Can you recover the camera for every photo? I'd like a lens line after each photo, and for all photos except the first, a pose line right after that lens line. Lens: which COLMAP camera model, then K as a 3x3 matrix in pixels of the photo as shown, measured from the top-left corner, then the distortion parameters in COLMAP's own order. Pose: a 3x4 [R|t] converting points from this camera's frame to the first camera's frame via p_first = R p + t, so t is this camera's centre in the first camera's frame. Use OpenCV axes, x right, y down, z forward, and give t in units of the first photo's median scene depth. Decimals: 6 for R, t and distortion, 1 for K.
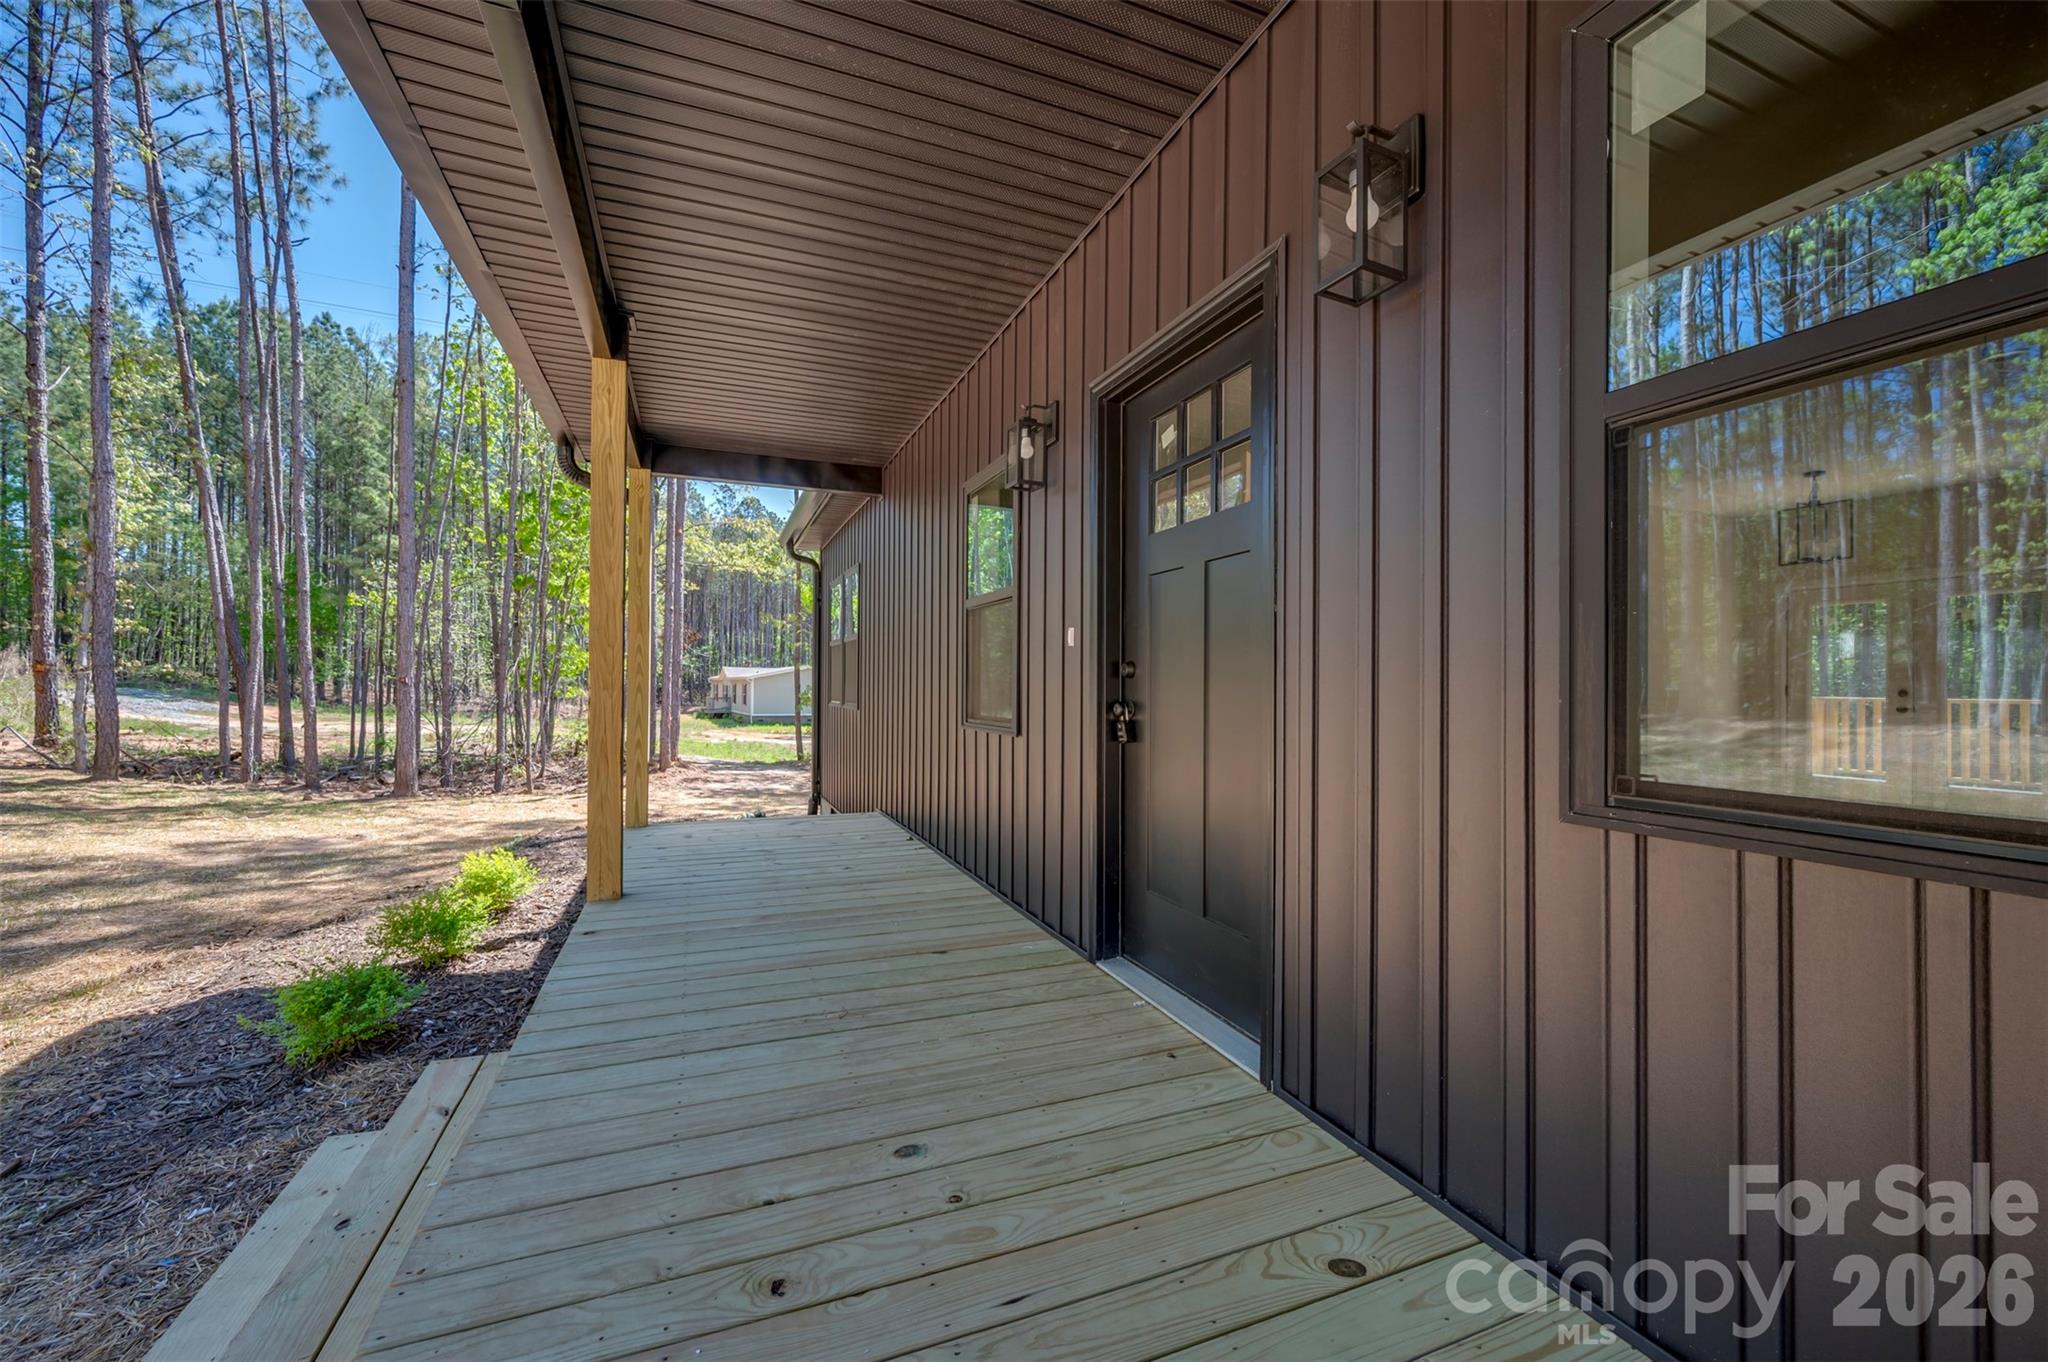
lens RADIAL K [[825.3, 0, 1026.7], [0, 825.3, 683.0], [0, 0, 1]] dist [-0.001216, 0.001043]
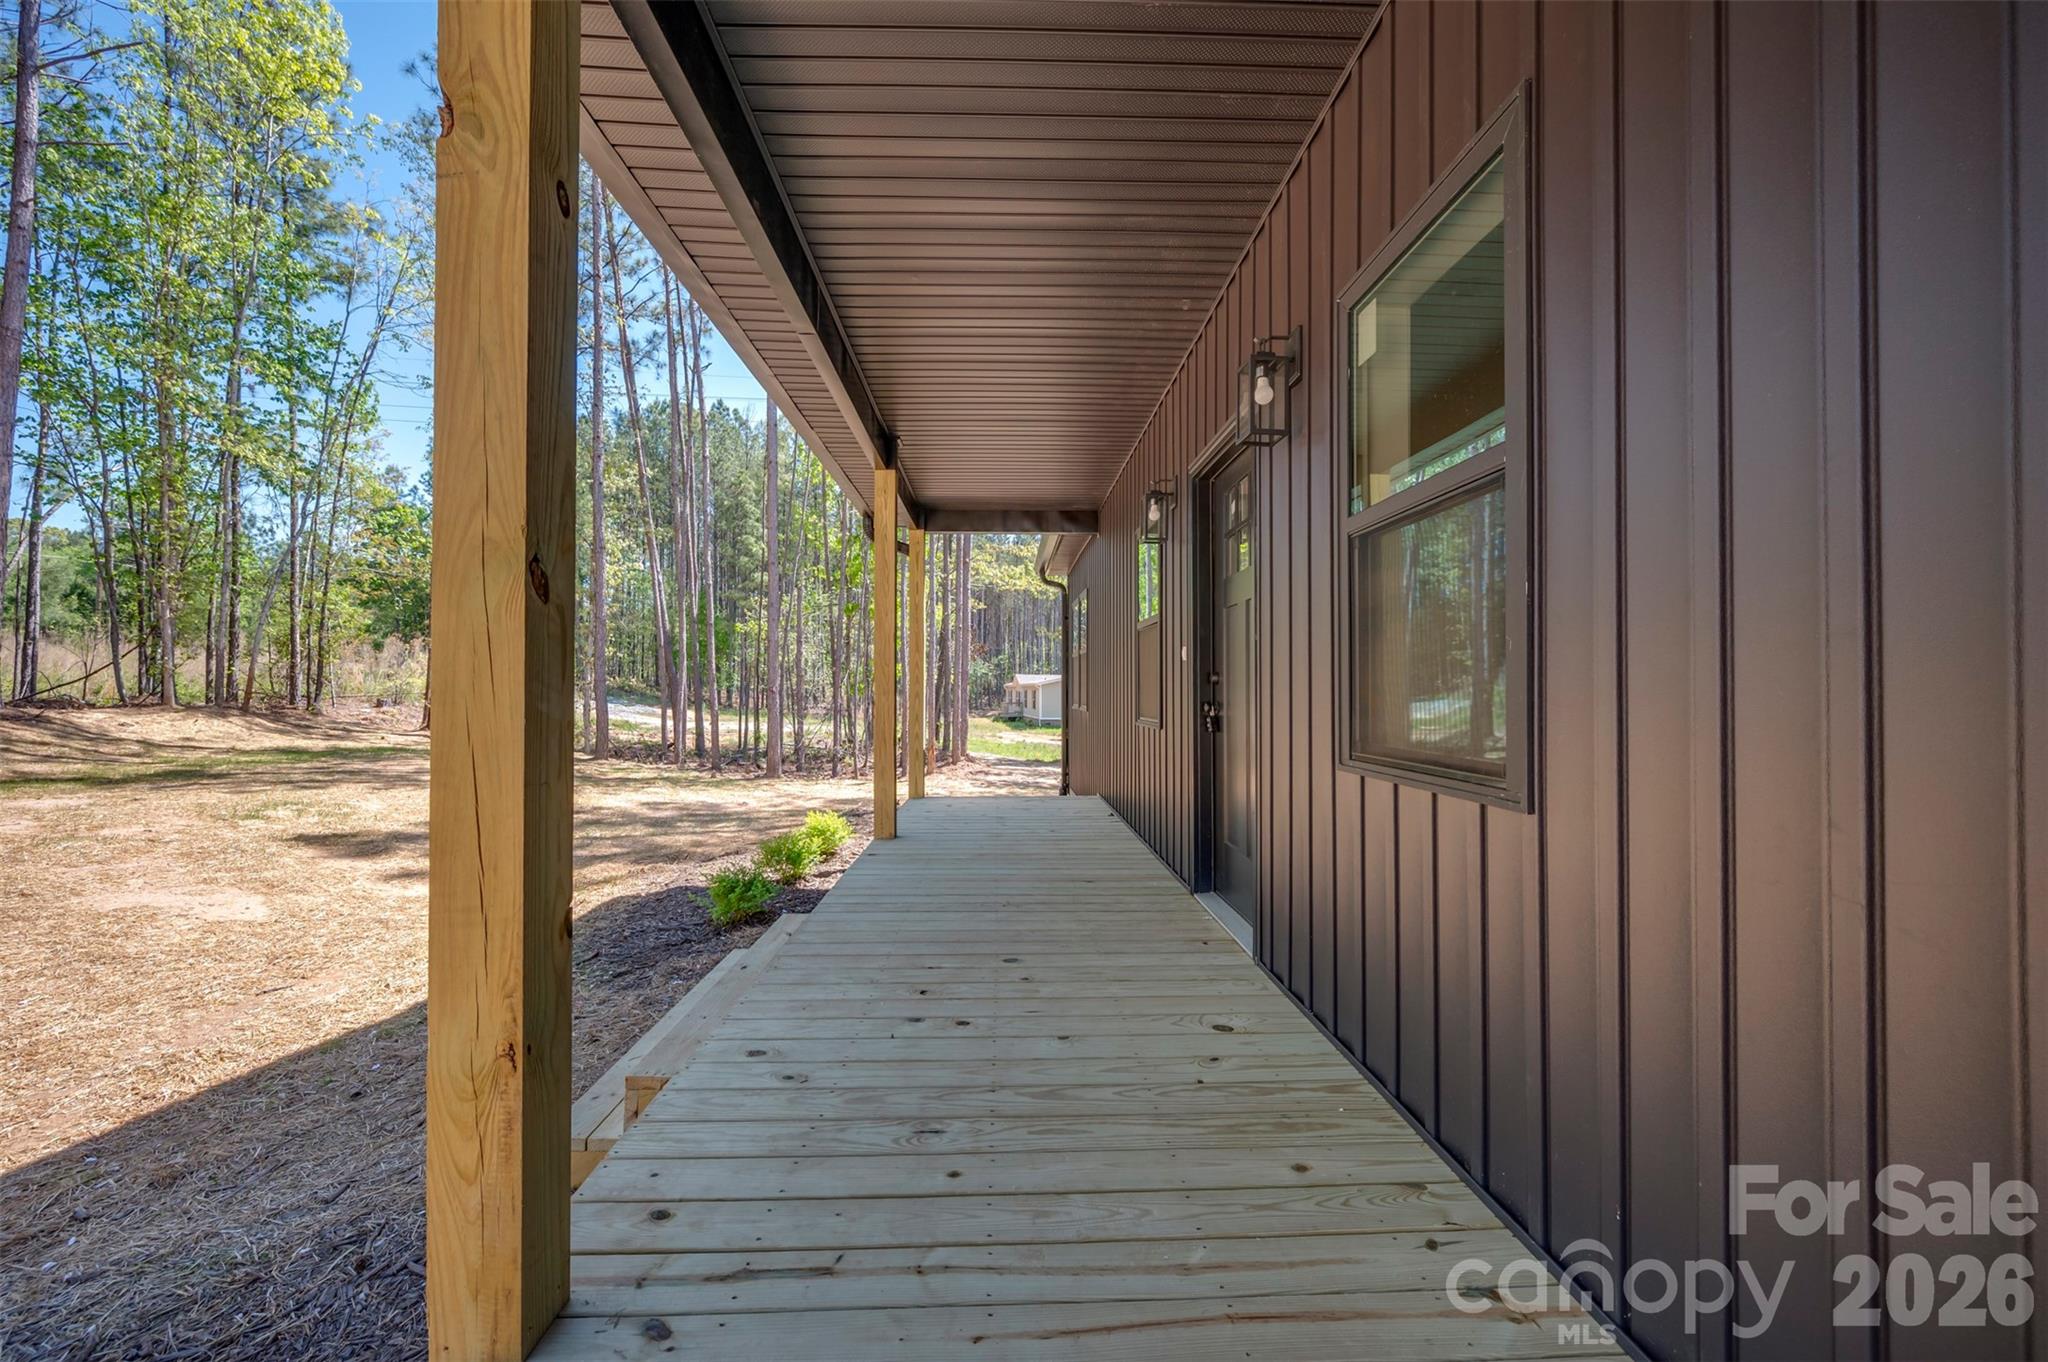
lens RADIAL K [[908.5, 0, 1032.4], [0, 908.5, 681.7], [0, 0, 1]] dist [0.001445, -0.001028]
pose [[0.932459, -0.009968, -0.361138, 0.160609], [0.007524, 0.999938, -0.008172, -0.000132], [0.361197, 0.004903, 0.932477, -0.206806]]
